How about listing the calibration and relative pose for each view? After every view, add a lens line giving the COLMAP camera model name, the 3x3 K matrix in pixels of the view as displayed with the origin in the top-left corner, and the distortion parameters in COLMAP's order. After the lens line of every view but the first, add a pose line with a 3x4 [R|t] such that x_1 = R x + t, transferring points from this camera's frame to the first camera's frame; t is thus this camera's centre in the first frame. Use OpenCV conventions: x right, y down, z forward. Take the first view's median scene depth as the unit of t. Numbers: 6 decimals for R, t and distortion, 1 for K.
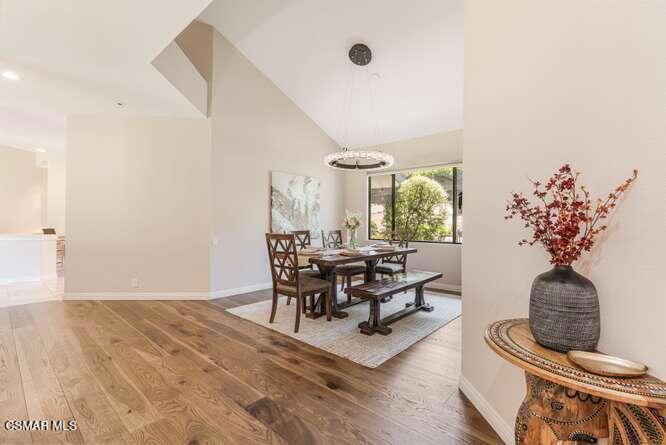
lens RADIAL K [[305.6, 0, 342.4], [0, 305.6, 223.7], [0, 0, 1]] dist [-0.008105, 0.000324]
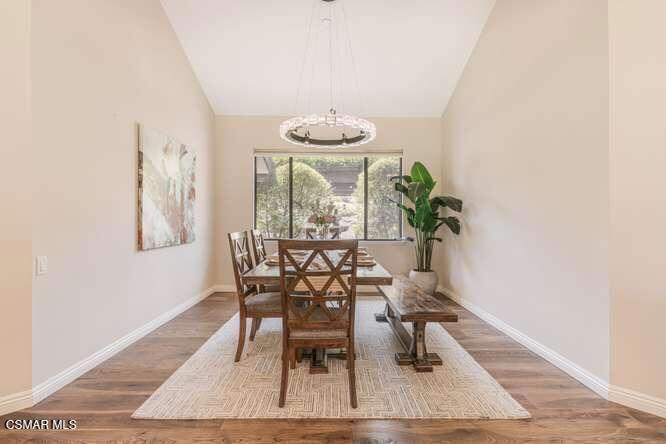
lens RADIAL K [[319.8, 0, 335.9], [0, 319.8, 220.1], [0, 0, 1]] dist [-0.002683, 0.001642]
pose [[0.750497, -0.007845, 0.660828, -0.494801], [0.004975, 0.999968, 0.006221, -0.003302], [-0.660856, -0.001381, 0.750512, 0.484137]]
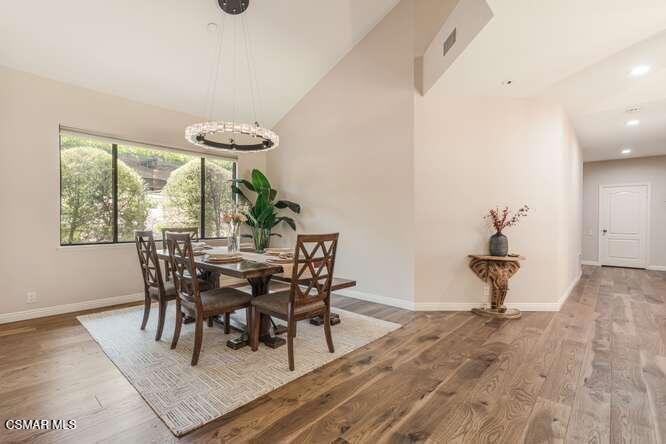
lens RADIAL K [[305.6, 0, 335.7], [0, 305.6, 222.0], [0, 0, 1]] dist [-0.008105, 0.000324]
pose [[0.030585, -0.016883, 0.999390, -0.827127], [-0.001831, 0.999855, 0.016947, -0.006745], [-0.999531, -0.002348, 0.030549, 0.826937]]
